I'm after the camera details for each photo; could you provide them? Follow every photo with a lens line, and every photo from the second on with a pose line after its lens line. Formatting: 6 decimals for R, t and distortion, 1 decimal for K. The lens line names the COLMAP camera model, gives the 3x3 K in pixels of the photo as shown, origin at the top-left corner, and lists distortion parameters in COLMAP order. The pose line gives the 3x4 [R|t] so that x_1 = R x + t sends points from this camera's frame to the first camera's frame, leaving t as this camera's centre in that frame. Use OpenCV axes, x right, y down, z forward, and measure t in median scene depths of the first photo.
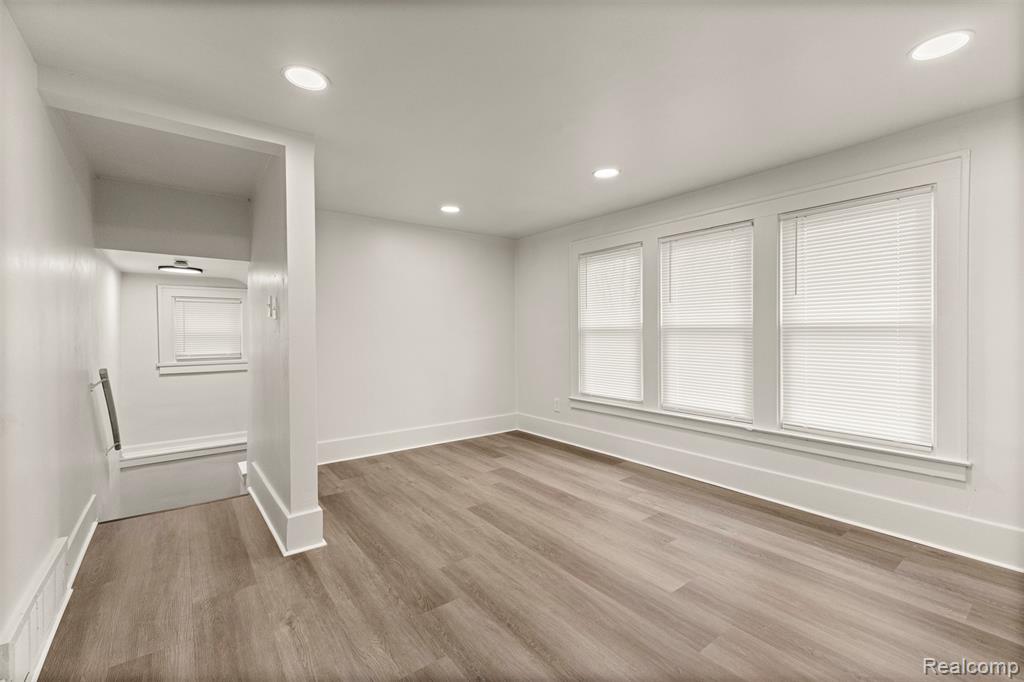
lens RADIAL K [[442.4, 0, 512.0], [0, 442.4, 341.0], [0, 0, 1]] dist [0.009237, 0.000148]
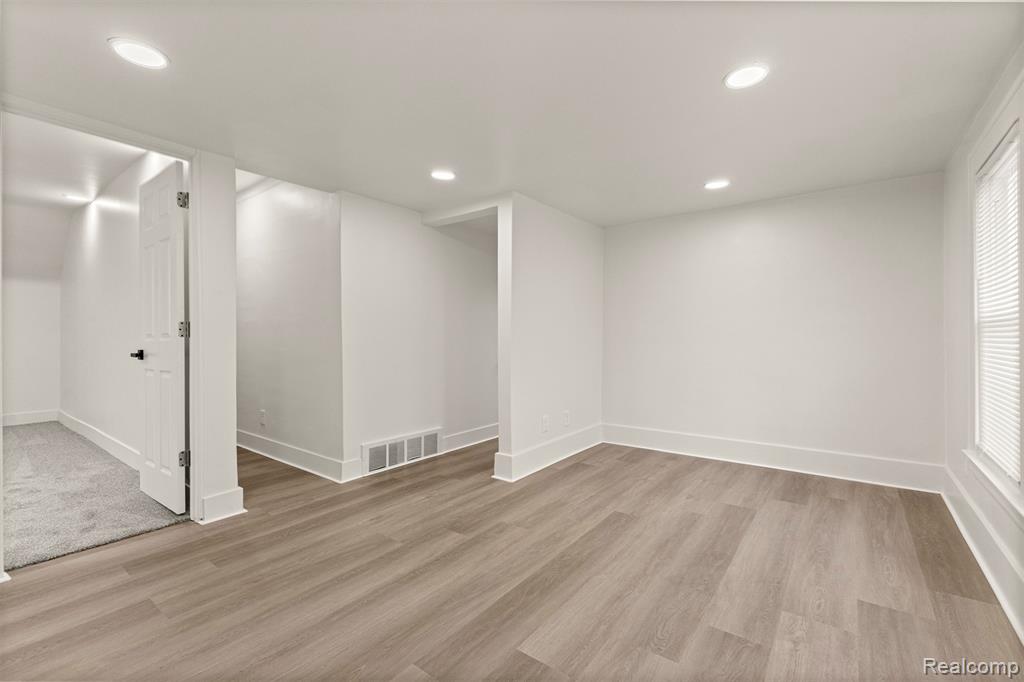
lens RADIAL K [[442.4, 0, 512.0], [0, 442.4, 341.0], [0, 0, 1]] dist [0.009237, 0.000148]
pose [[0.259822, 0.011825, -0.965584, 0.779746], [-0.015322, 0.999850, 0.008122, 0.005510], [0.965535, 0.012685, 0.259964, 0.542674]]
